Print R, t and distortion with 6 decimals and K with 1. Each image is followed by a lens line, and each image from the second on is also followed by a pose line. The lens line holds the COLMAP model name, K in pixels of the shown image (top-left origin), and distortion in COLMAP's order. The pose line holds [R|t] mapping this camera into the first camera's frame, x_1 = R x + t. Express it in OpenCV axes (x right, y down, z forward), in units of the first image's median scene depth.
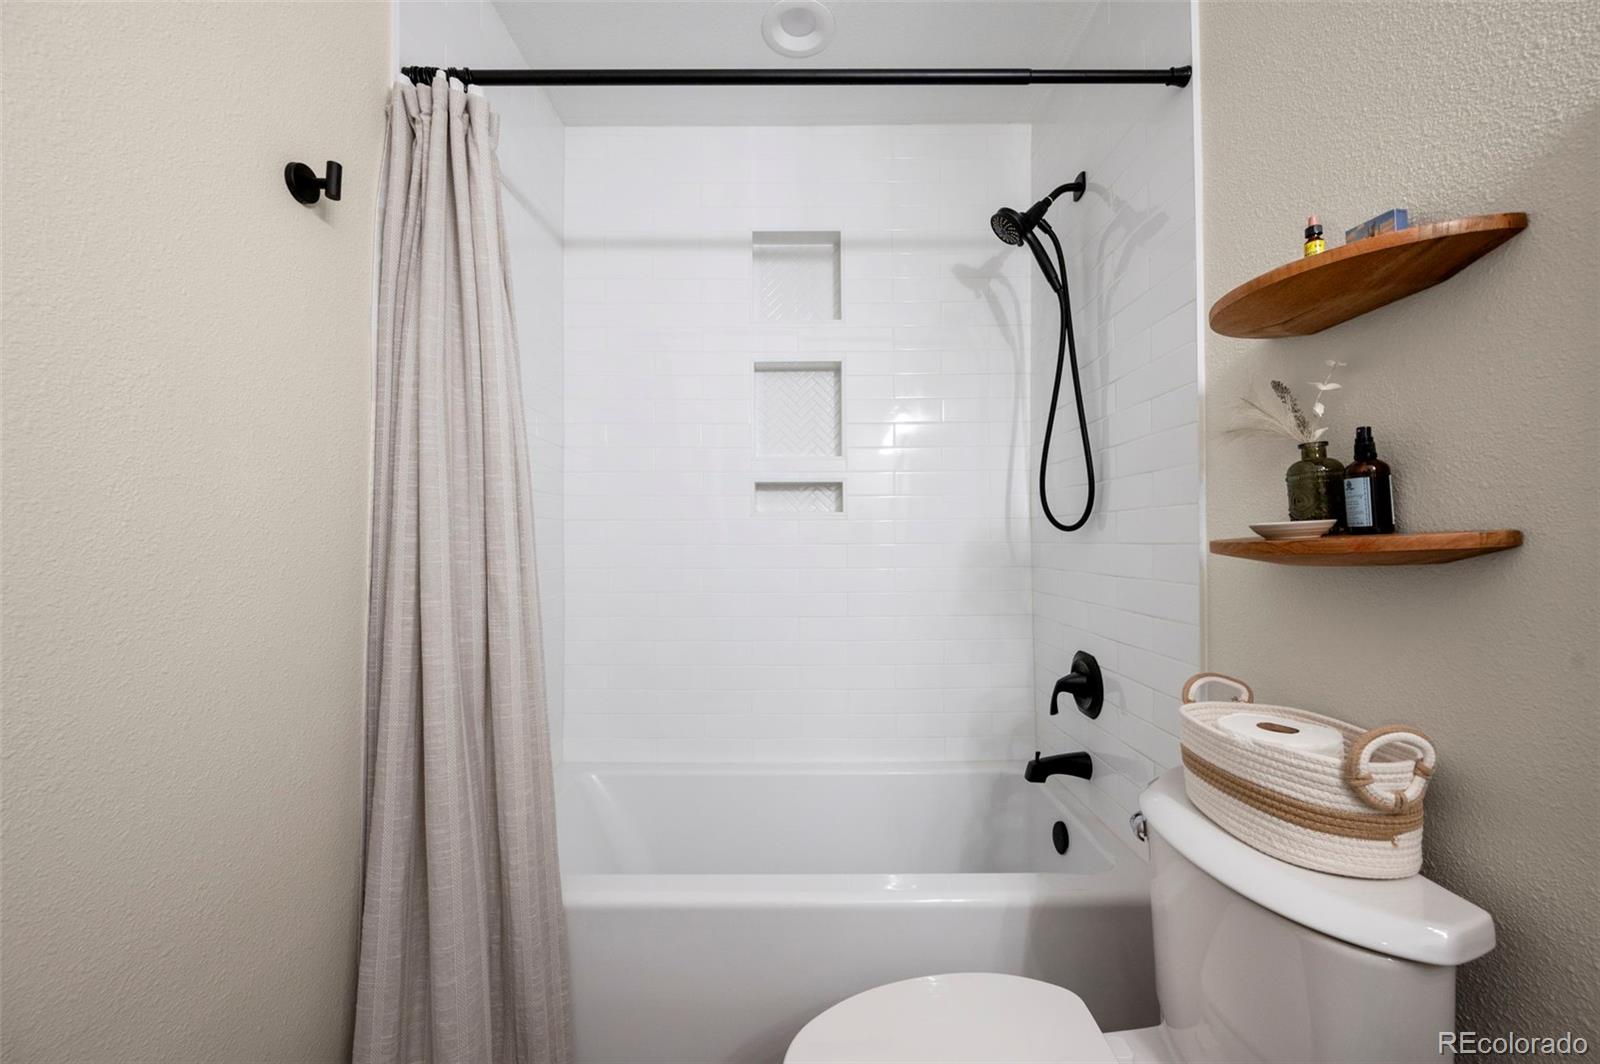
lens RADIAL K [[627.1, 0, 802.3], [0, 627.1, 538.1], [0, 0, 1]] dist [0.002273, 0.000196]
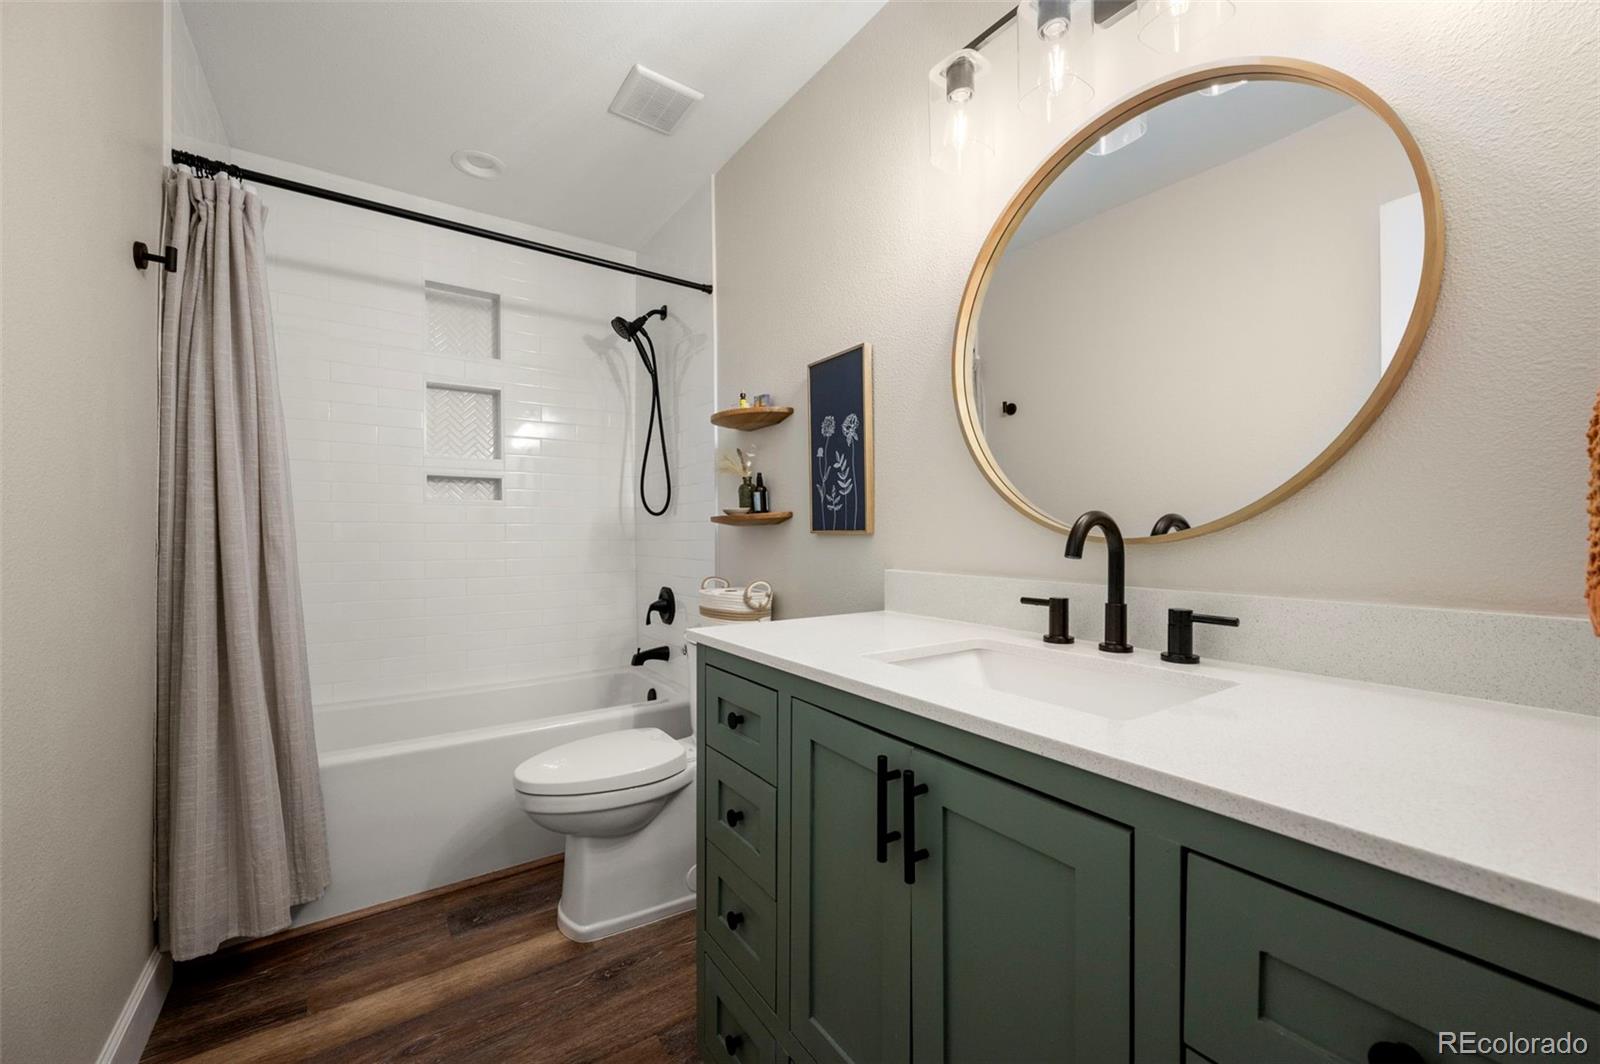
lens RADIAL K [[627.1, 0, 802.5], [0, 627.1, 533.1], [0, 0, 1]] dist [0.002273, 0.000196]
pose [[0.818064, 0.002928, 0.575120, -0.232087], [-0.001646, 0.999995, -0.002749, 0.041004], [-0.575125, 0.001302, 0.818065, -0.623708]]
